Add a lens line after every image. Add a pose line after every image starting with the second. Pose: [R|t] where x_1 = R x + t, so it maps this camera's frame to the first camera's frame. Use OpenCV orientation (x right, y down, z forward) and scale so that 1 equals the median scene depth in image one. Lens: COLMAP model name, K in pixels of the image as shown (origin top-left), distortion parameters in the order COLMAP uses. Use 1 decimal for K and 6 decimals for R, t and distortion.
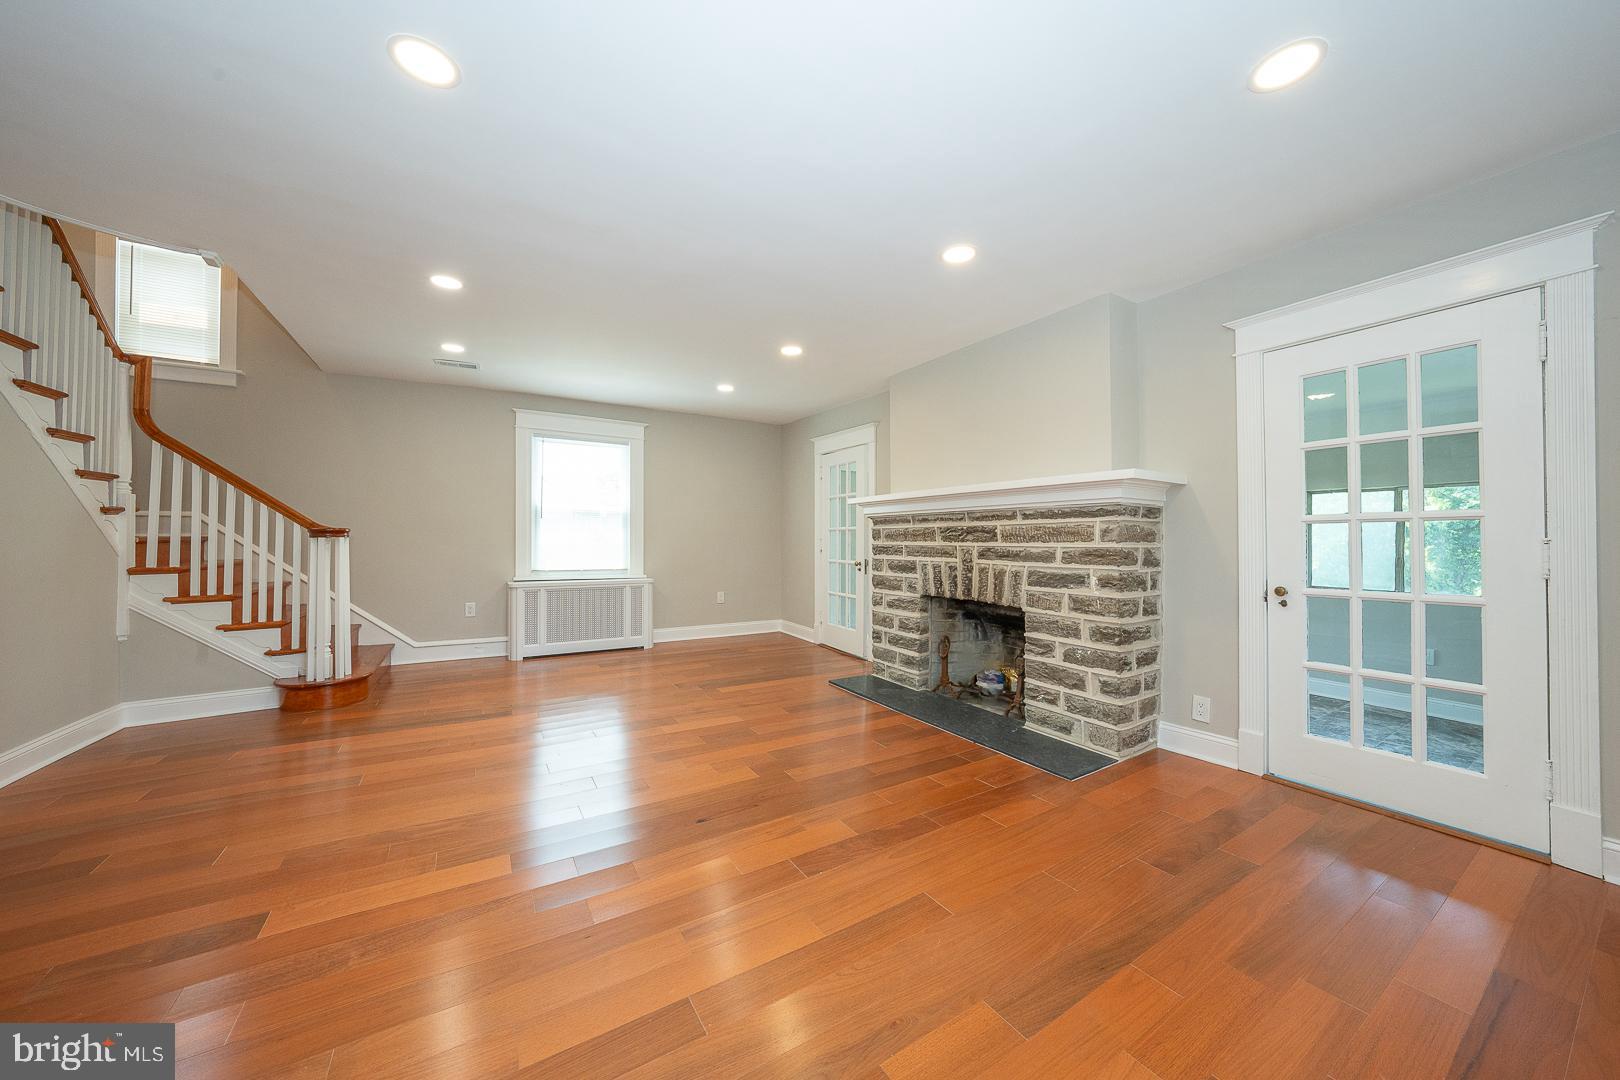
lens RADIAL K [[557.5, 0, 806.6], [0, 557.5, 536.8], [0, 0, 1]] dist [-0.029114, 0.007067]
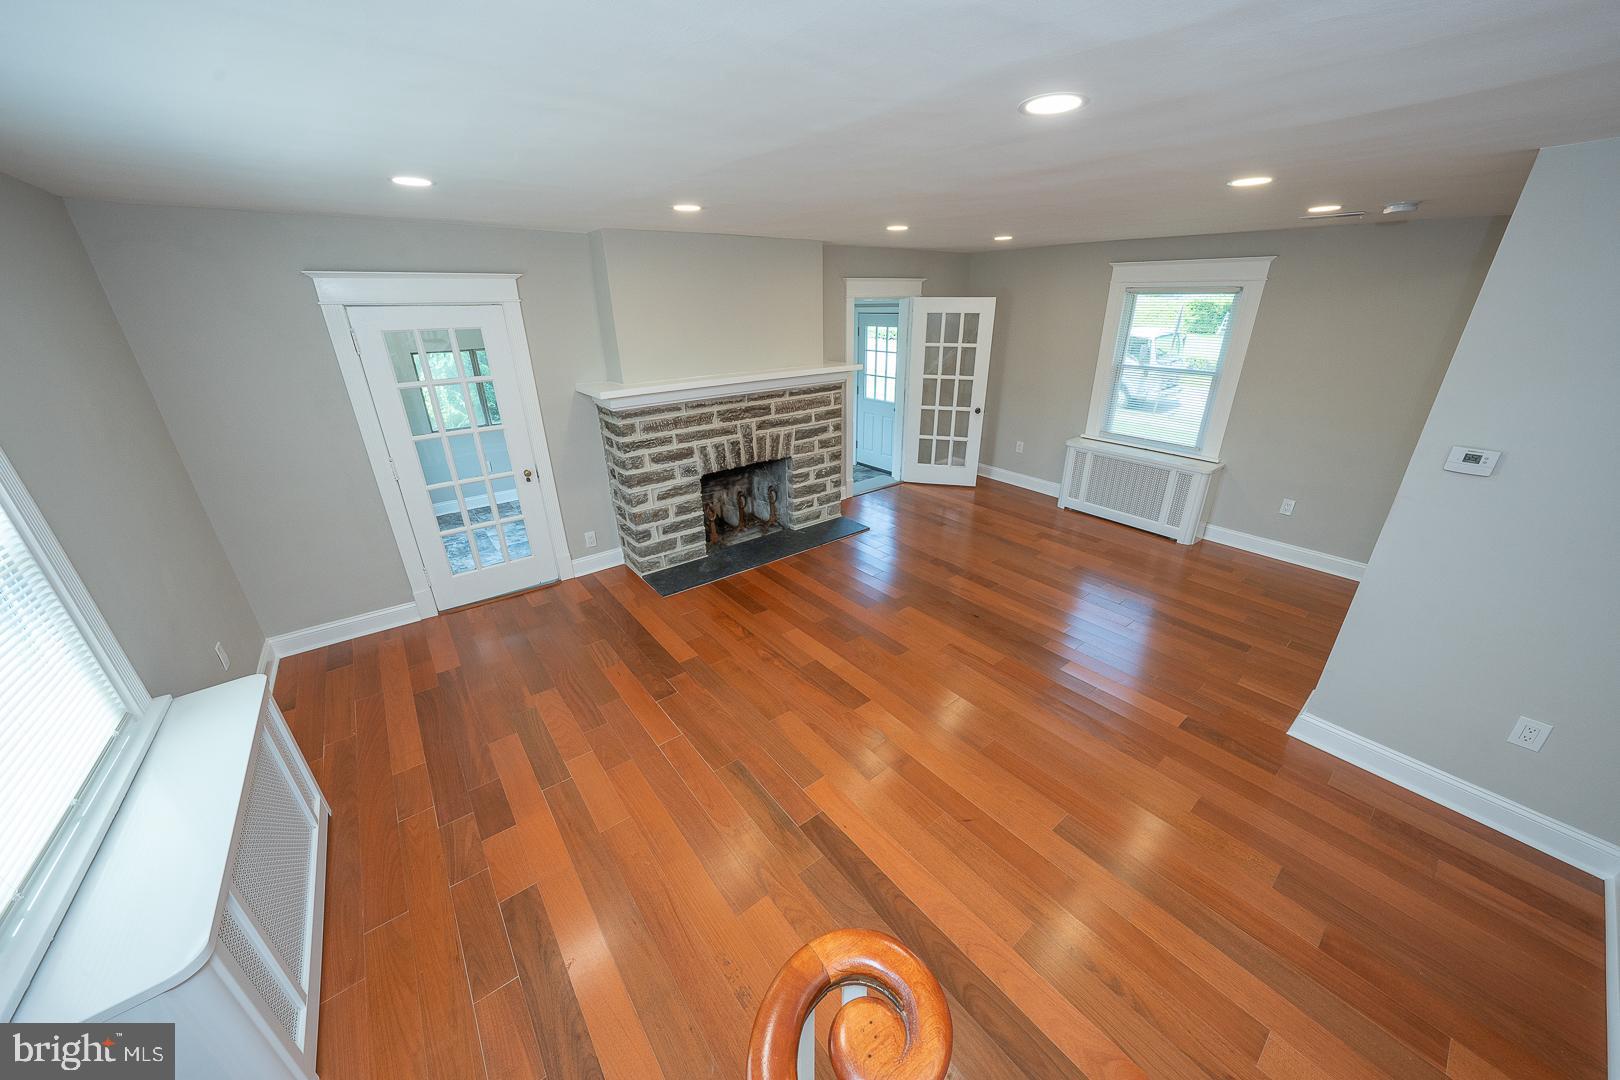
lens RADIAL K [[557.5, 0, 806.6], [0, 557.5, 536.8], [0, 0, 1]] dist [-0.029114, 0.007067]
pose [[-0.114889, -0.387504, 0.914681, -0.985205], [0.013196, 0.920101, 0.391458, -0.238875], [-0.993291, 0.057044, -0.100596, 1.033220]]
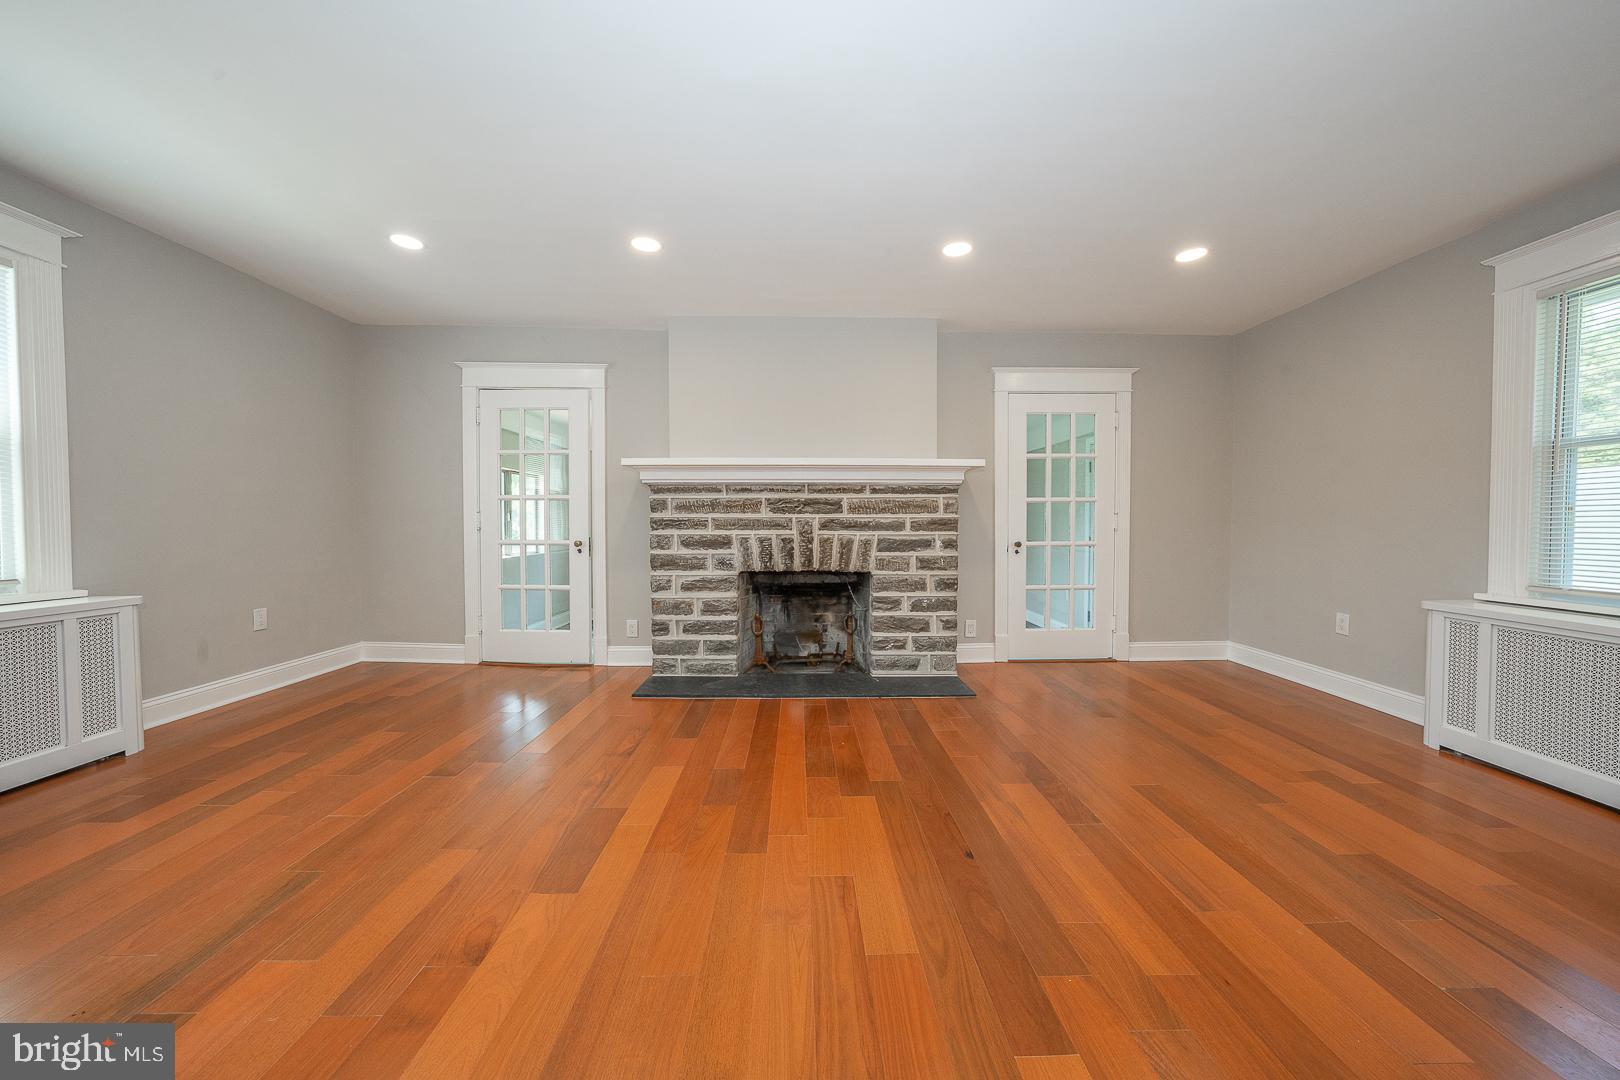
lens RADIAL K [[557.5, 0, 806.6], [0, 557.5, 536.8], [0, 0, 1]] dist [-0.029114, 0.007067]
pose [[0.501346, -0.023705, 0.864922, -0.604237], [-0.004232, 0.999545, 0.029848, 0.021545], [-0.865236, -0.018625, 0.501018, 0.502952]]
